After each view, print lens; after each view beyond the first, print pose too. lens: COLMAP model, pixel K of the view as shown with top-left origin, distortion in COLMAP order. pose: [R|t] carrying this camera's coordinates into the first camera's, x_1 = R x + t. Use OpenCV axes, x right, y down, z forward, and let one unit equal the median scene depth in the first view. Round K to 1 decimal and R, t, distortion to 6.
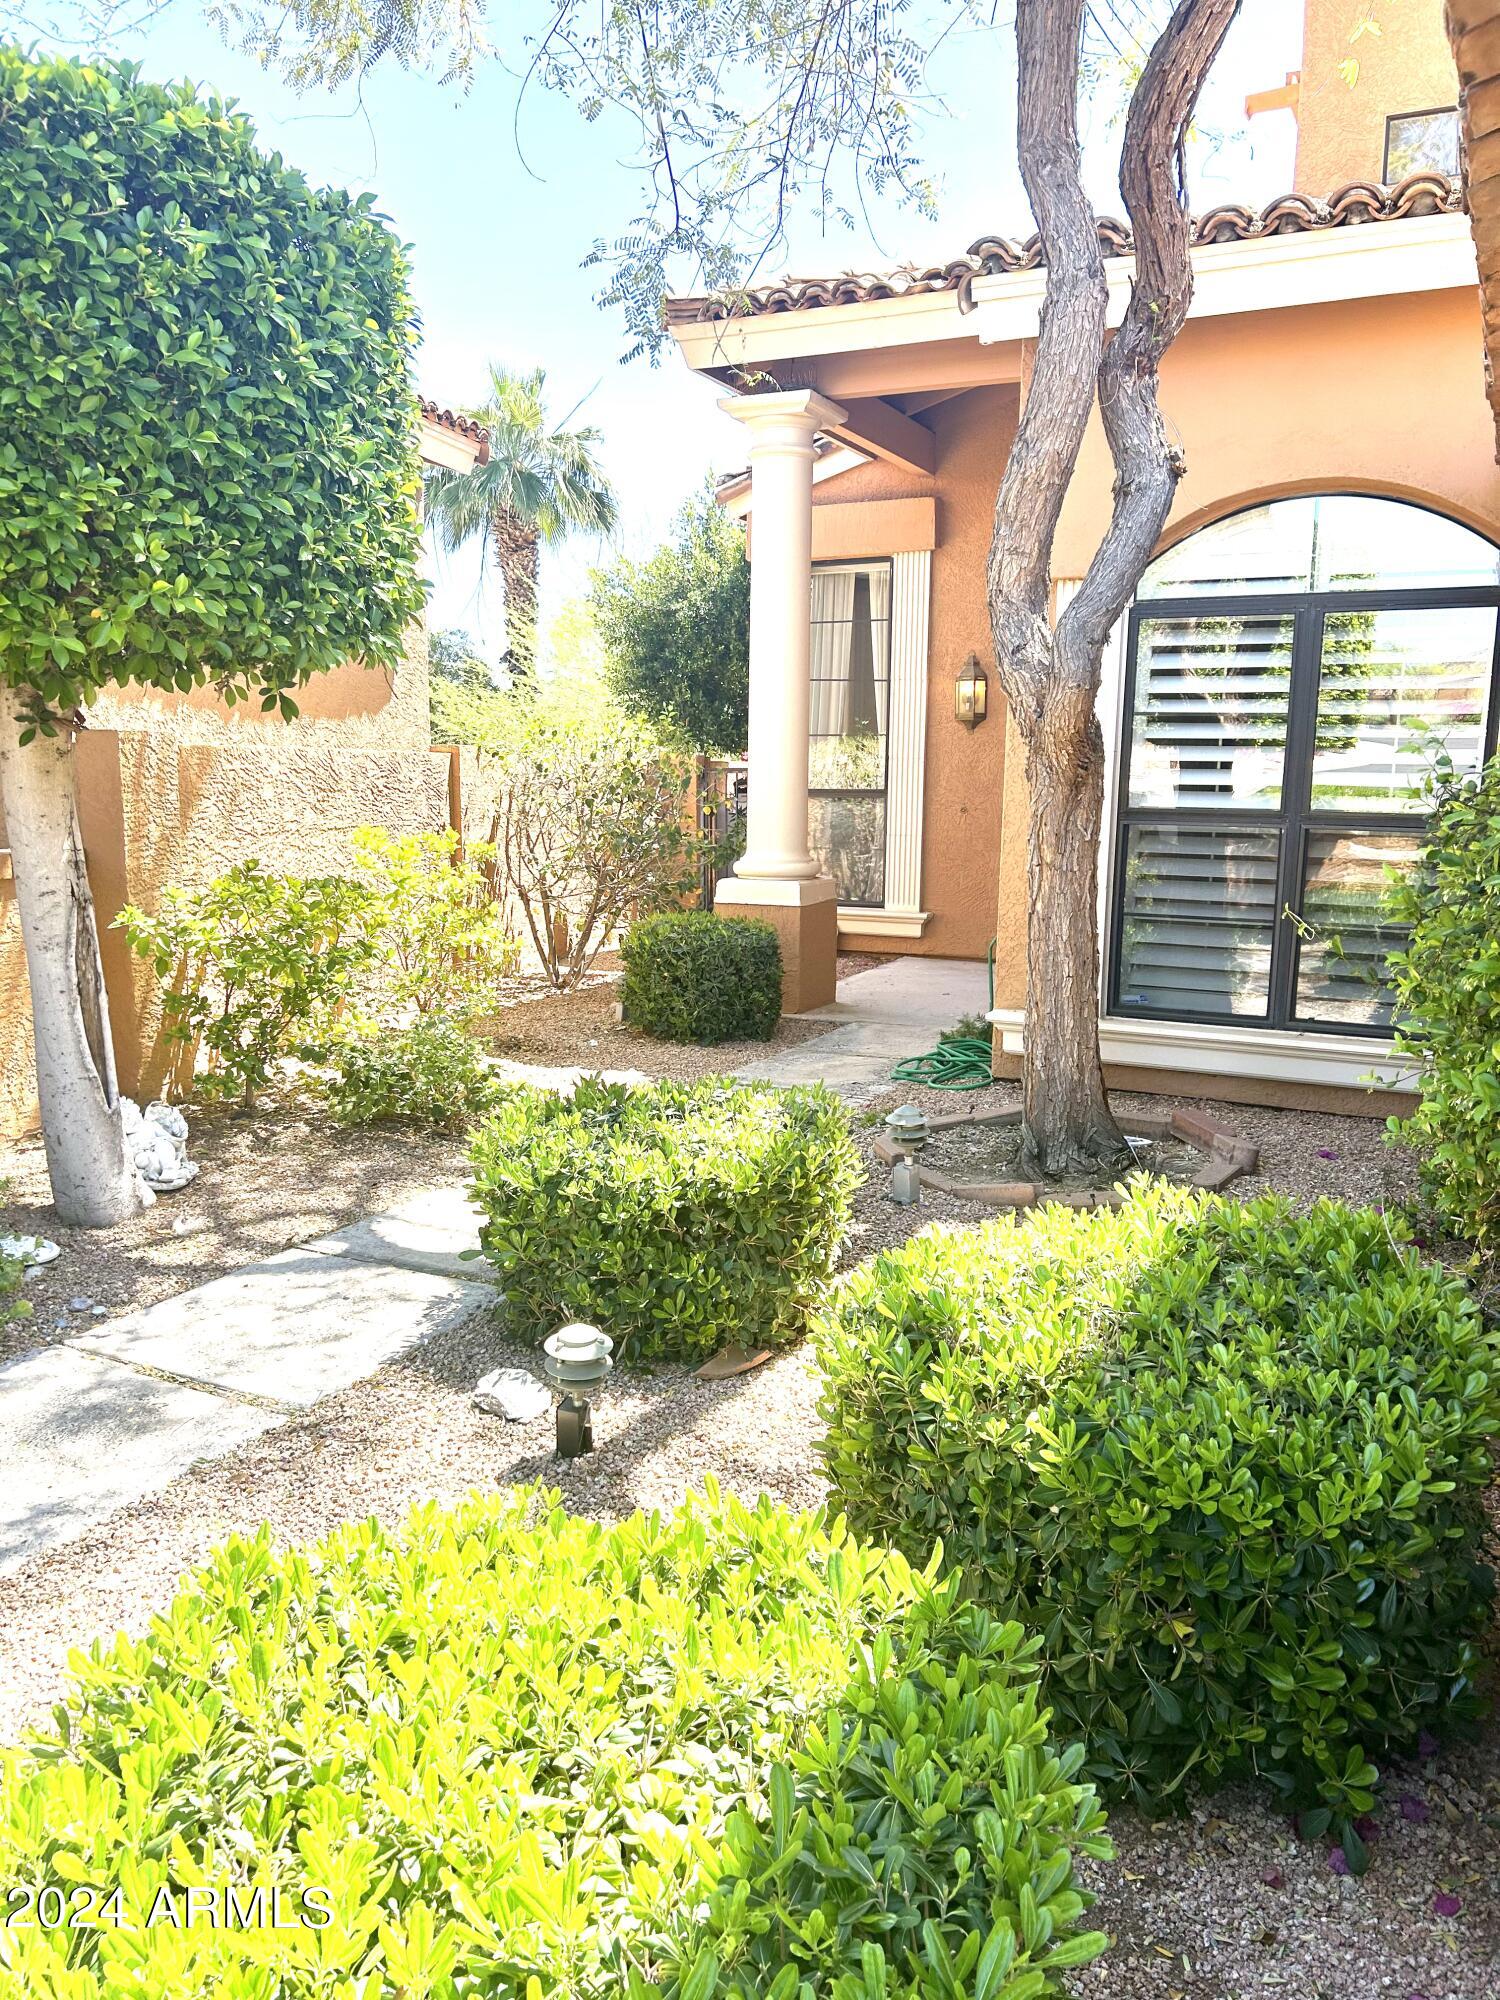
lens RADIAL K [[1517.8, 0, 740.3], [0, 1517.8, 1017.5], [0, 0, 1]] dist [0.070374, -0.073334]
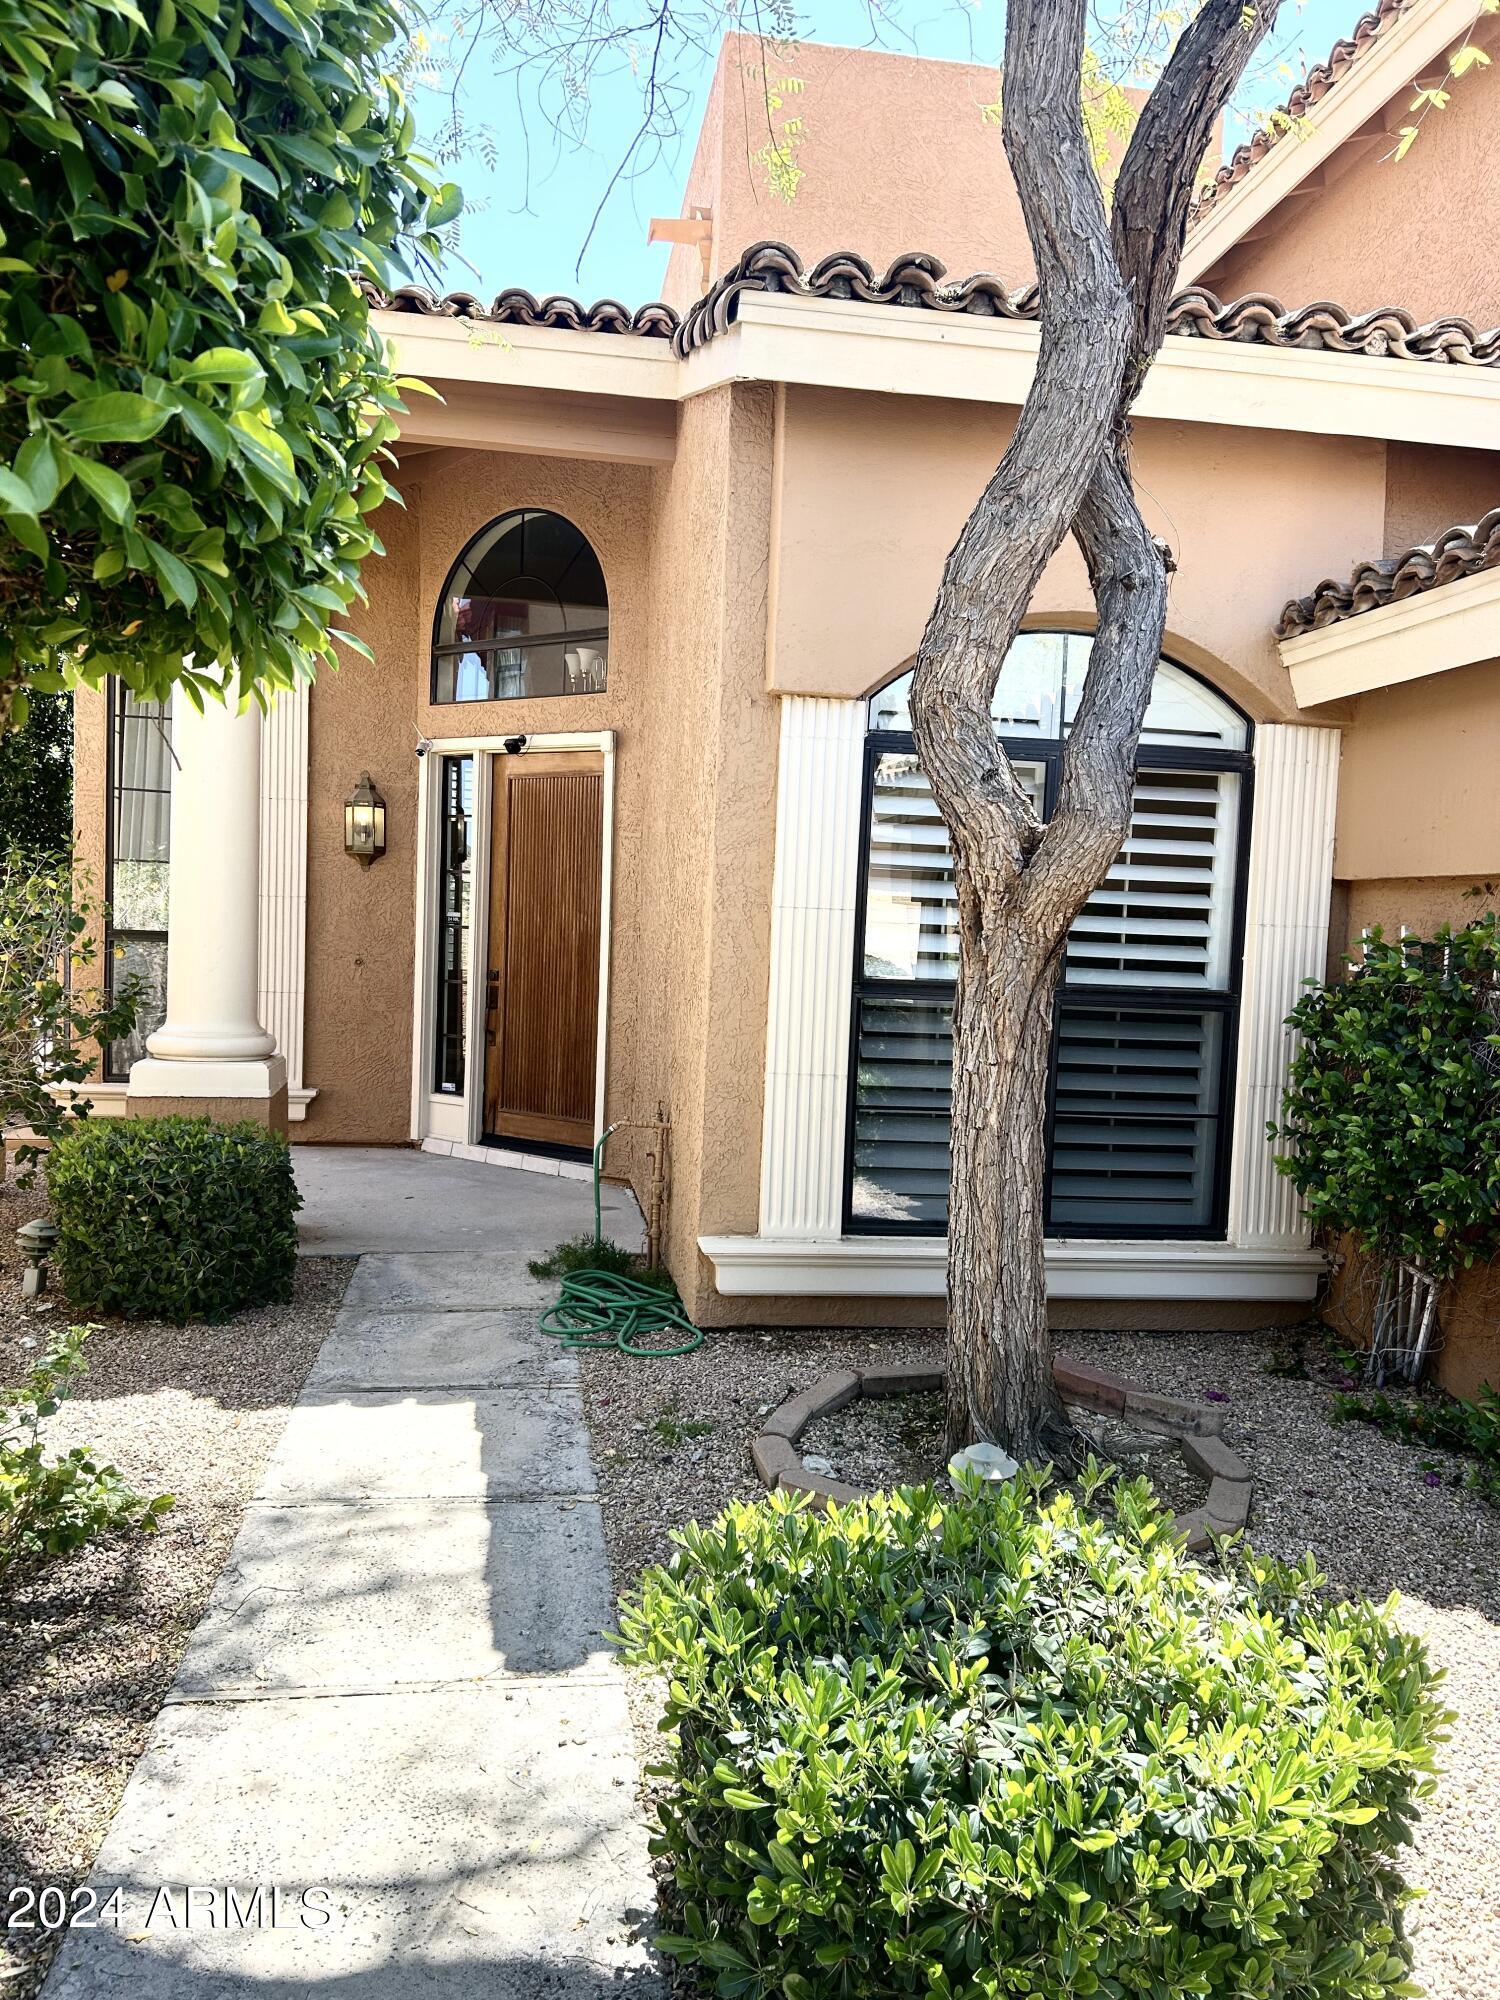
lens RADIAL K [[1517.8, 0, 740.3], [0, 1517.8, 1017.5], [0, 0, 1]] dist [0.070374, -0.073334]
pose [[0.820863, -0.012664, 0.570985, -0.154525], [0.063271, 0.995617, -0.068878, -0.038125], [-0.567610, 0.092666, 0.818066, 0.221874]]
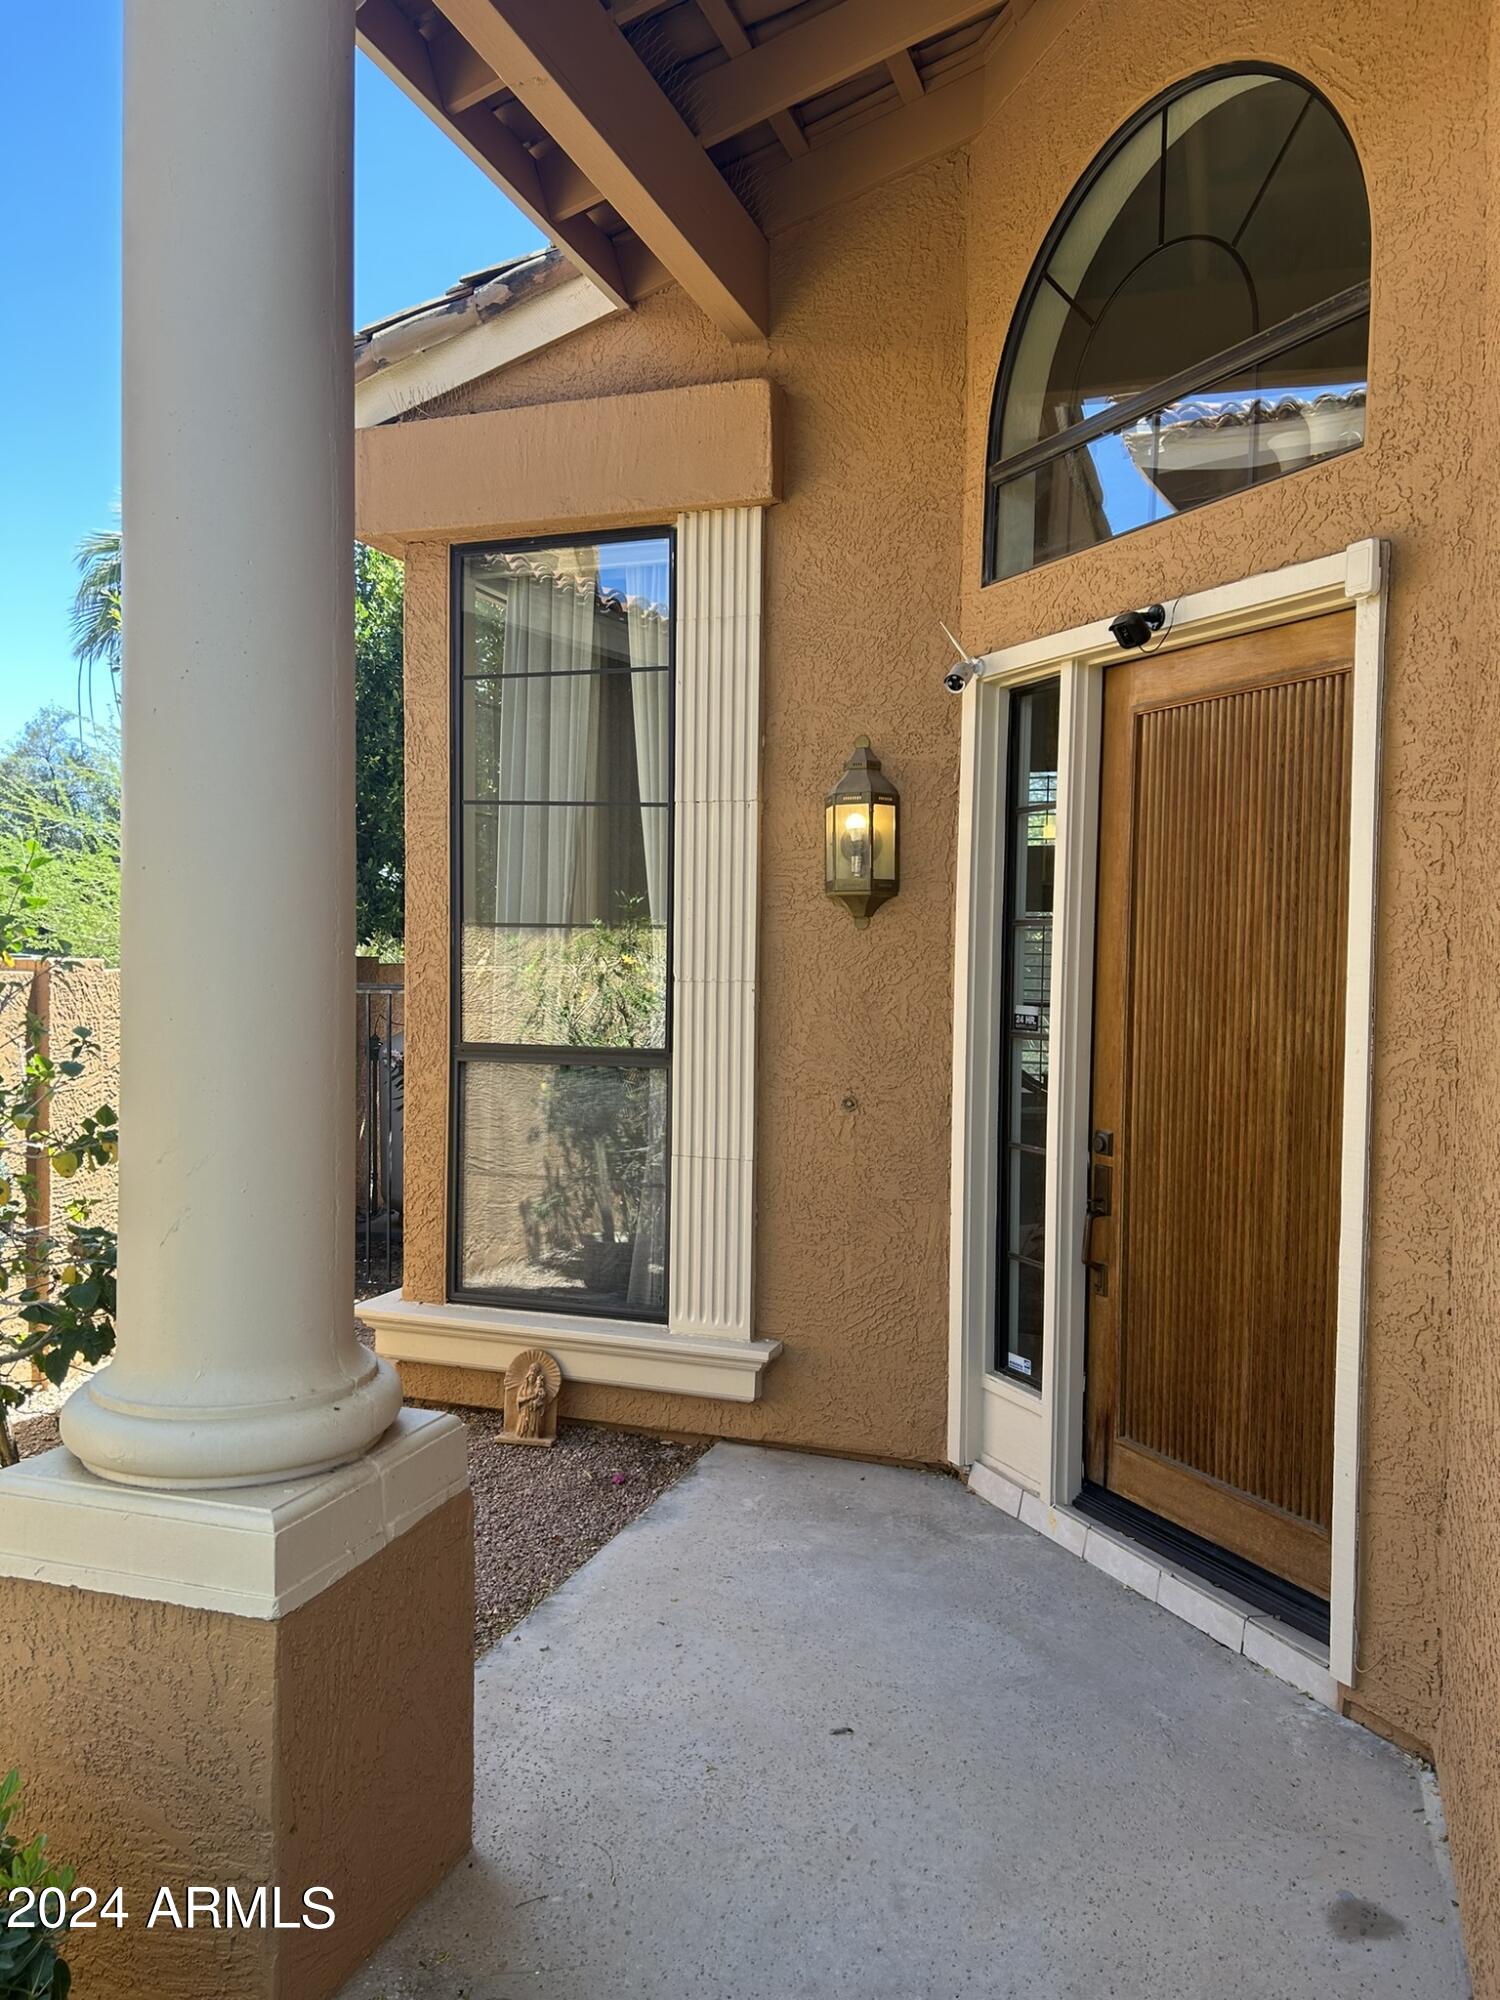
lens RADIAL K [[1517.8, 0, 740.3], [0, 1517.8, 1017.5], [0, 0, 1]] dist [0.070374, -0.073334]
pose [[0.993515, 0.000600, 0.113702, 0.069567], [0.013233, 0.992581, -0.120863, -0.111303], [-0.112931, 0.121583, 0.986136, 0.593783]]
